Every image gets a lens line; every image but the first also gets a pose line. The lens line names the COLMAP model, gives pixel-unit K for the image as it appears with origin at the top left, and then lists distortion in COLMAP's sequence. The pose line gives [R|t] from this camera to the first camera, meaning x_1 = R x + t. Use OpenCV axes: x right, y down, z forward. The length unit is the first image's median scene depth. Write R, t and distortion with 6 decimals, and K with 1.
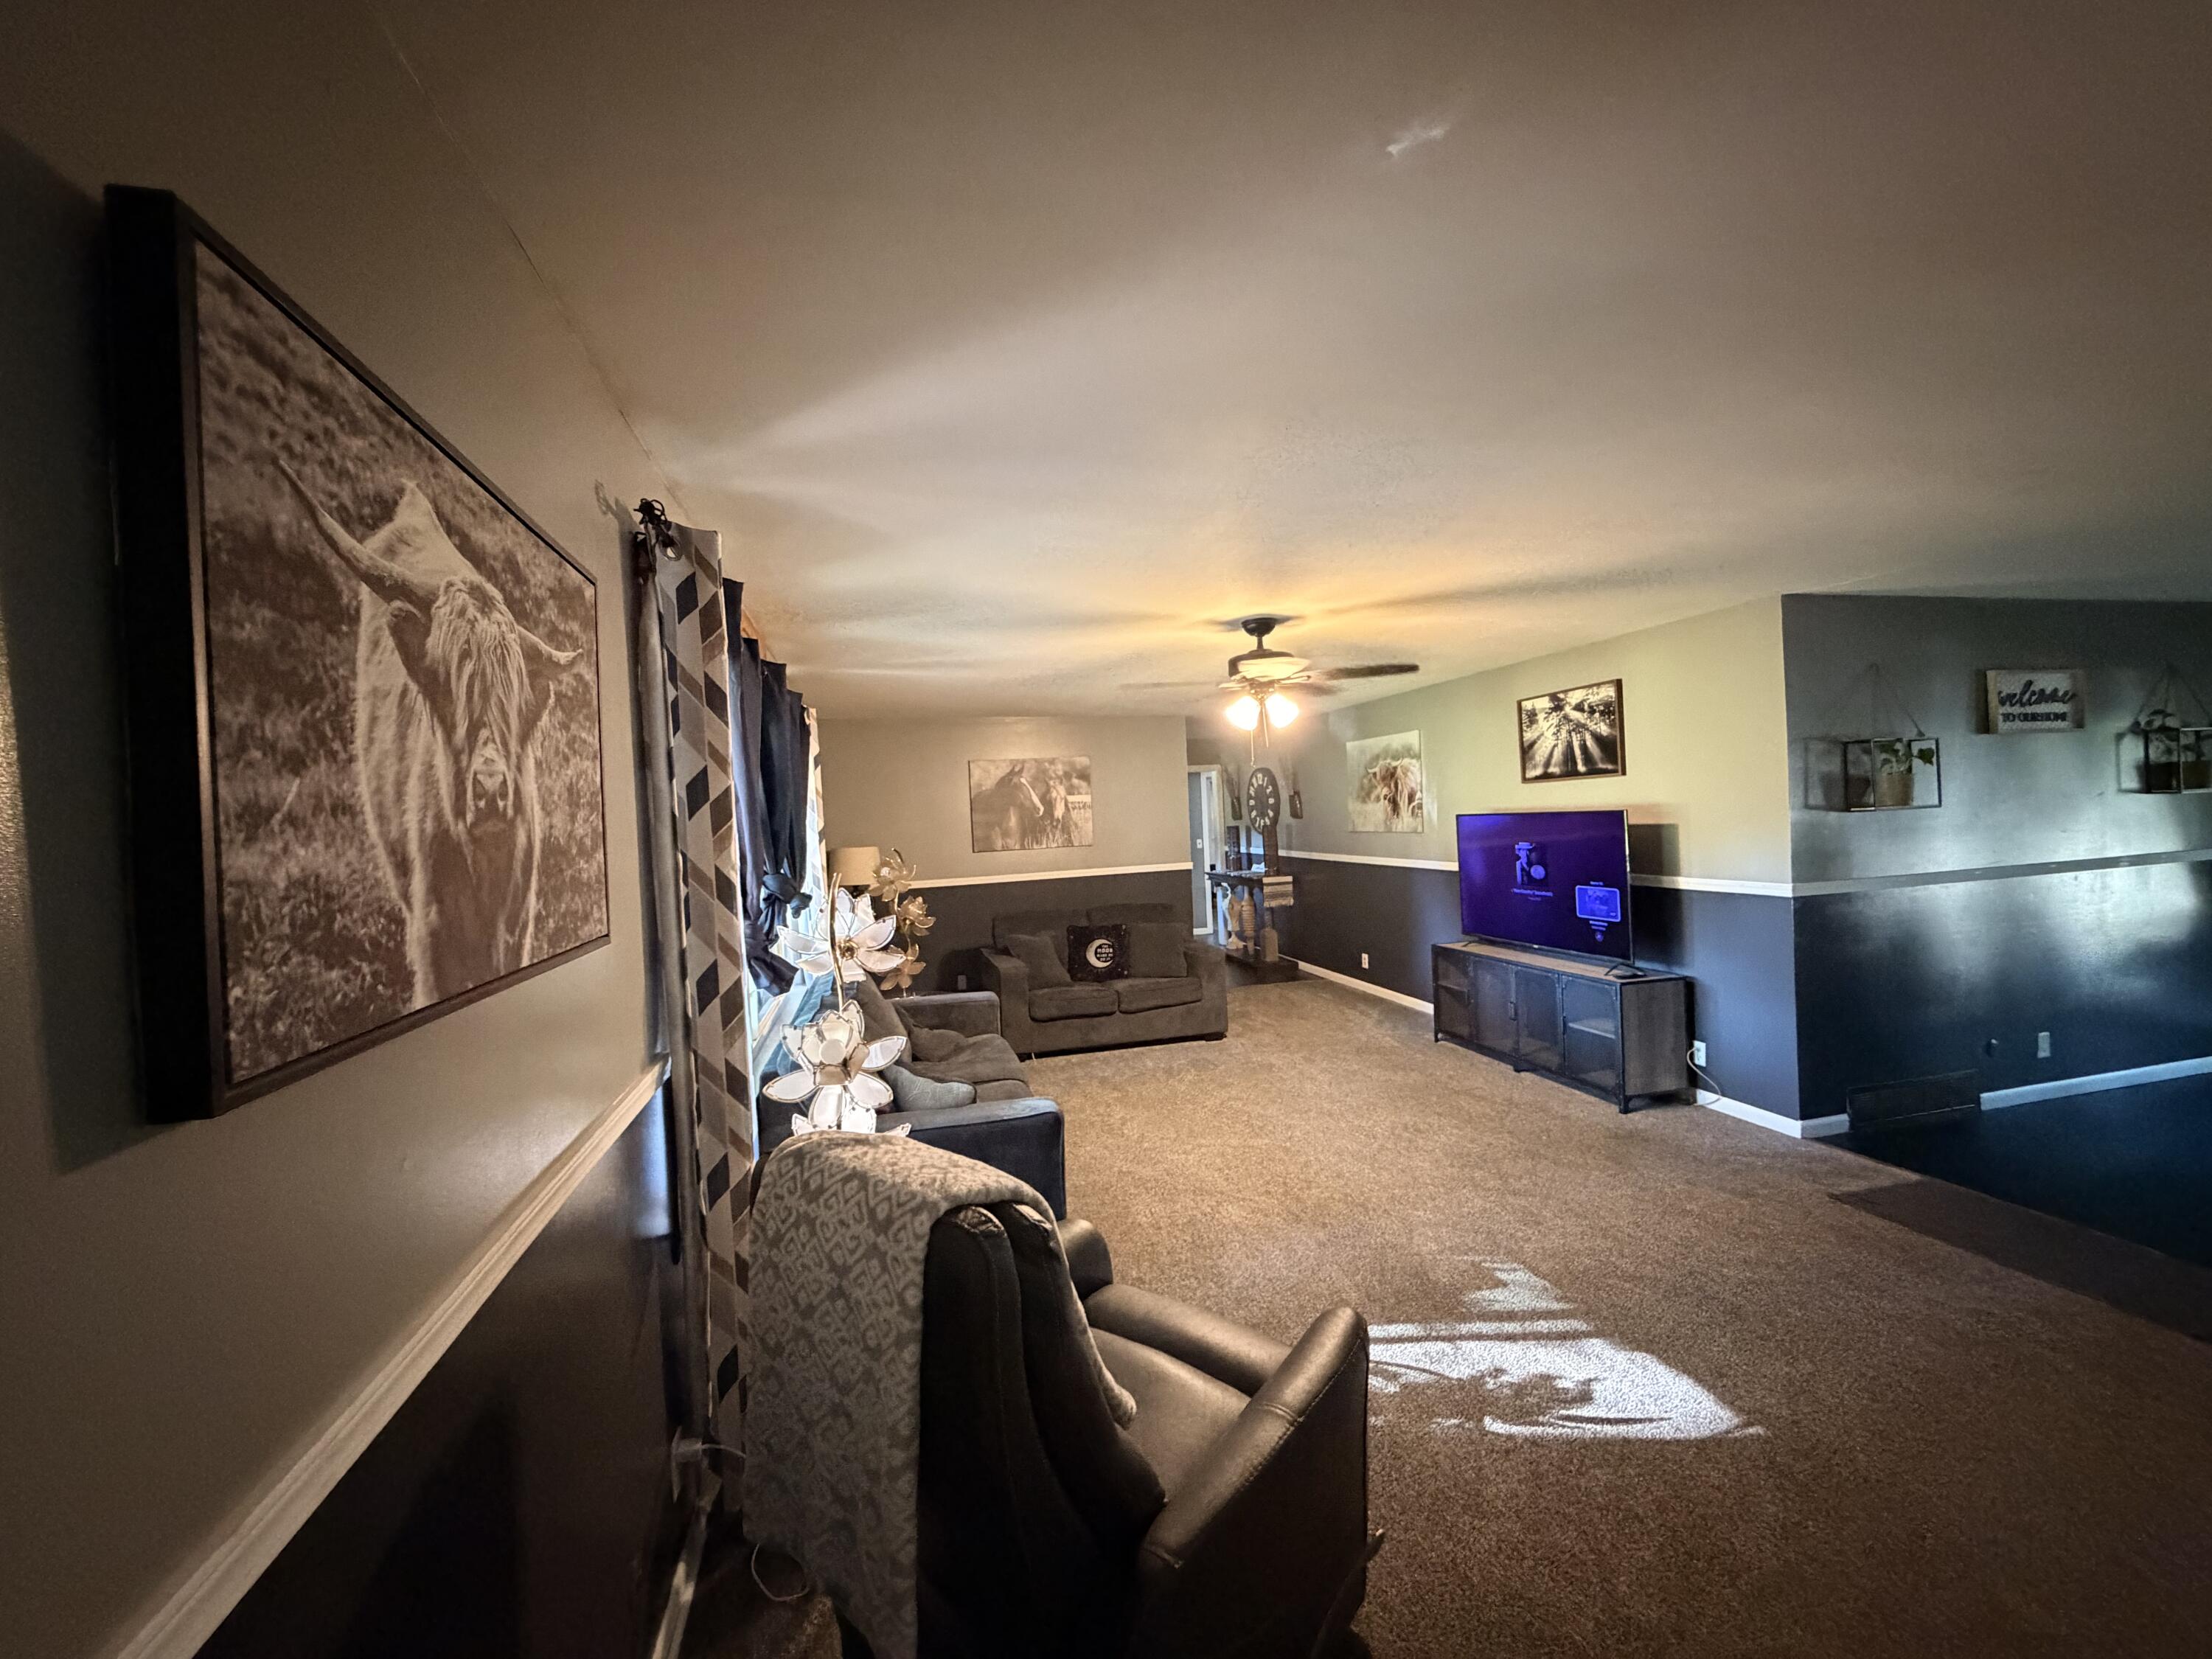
lens RADIAL K [[900.1, 0, 1106.0], [0, 900.1, 829.5], [0, 0, 1]] dist [-0.000794, -0.000056]
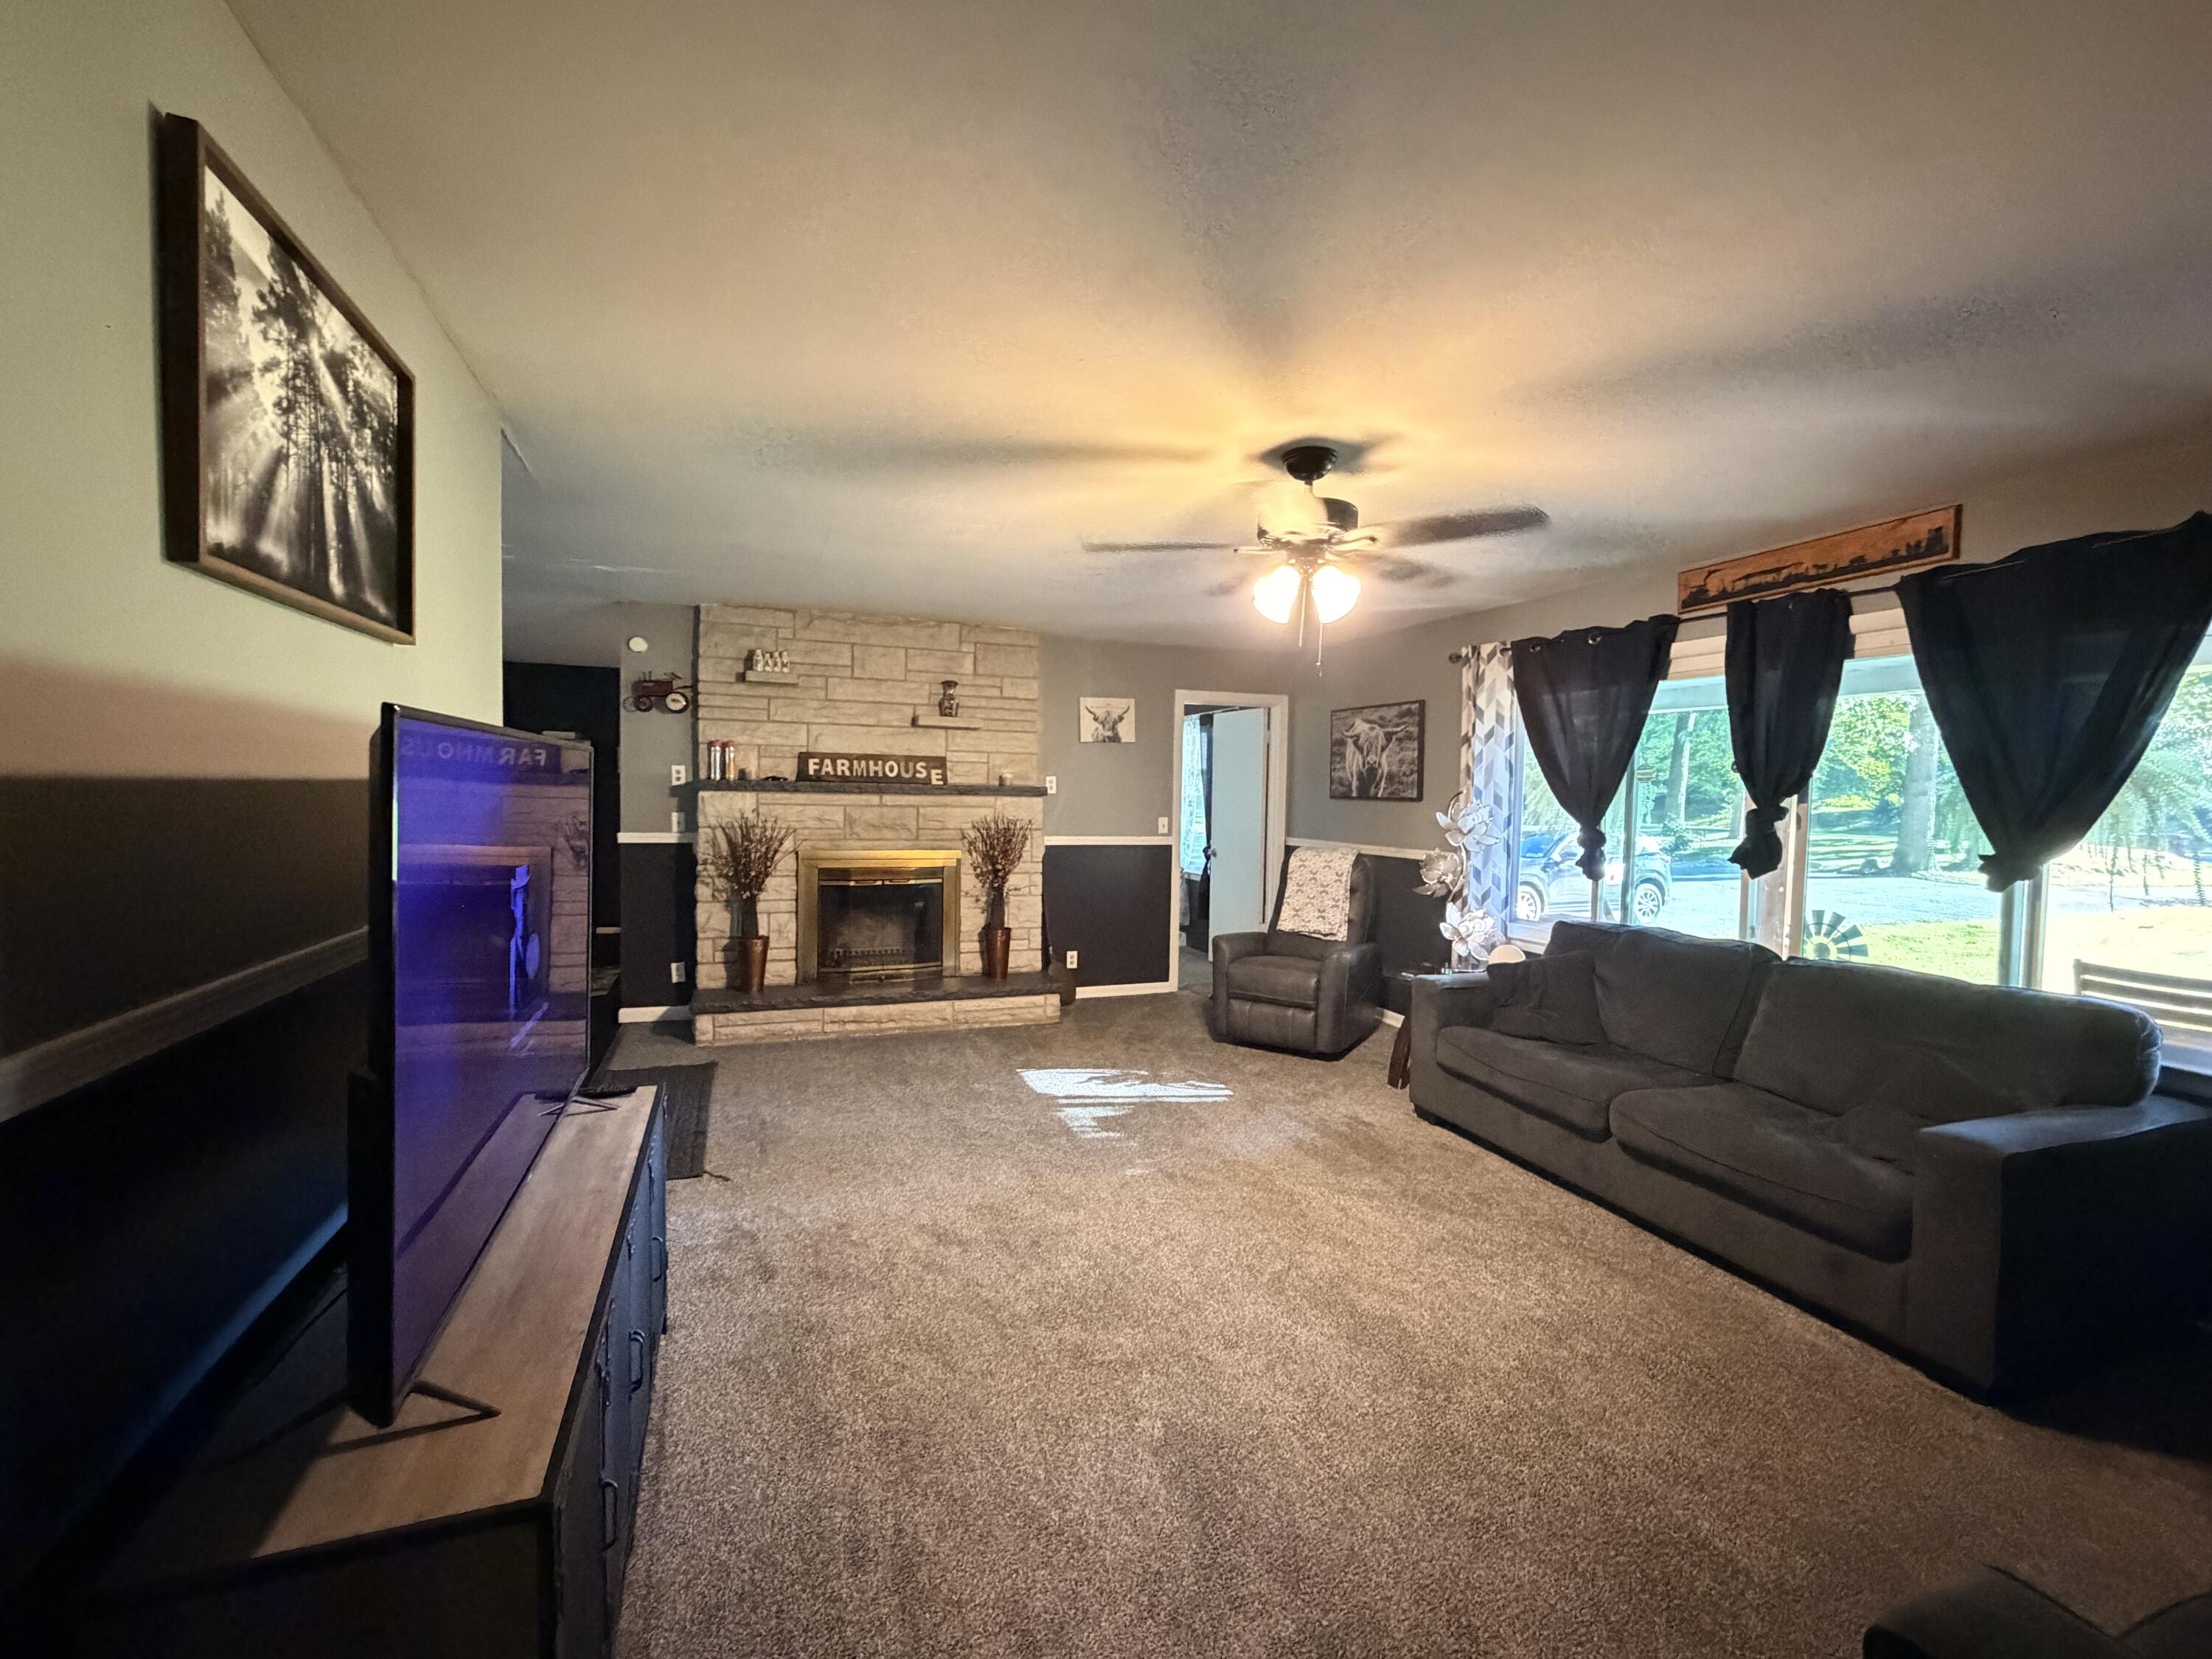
lens RADIAL K [[951.9, 0, 1106.0], [0, 951.9, 829.5], [0, 0, 1]] dist [0.000091, -0.000013]
pose [[-0.993558, 0.031711, -0.108799, 0.673271], [0.025676, 0.998077, 0.056426, -0.004611], [0.110379, 0.053269, -0.992461, 2.836800]]
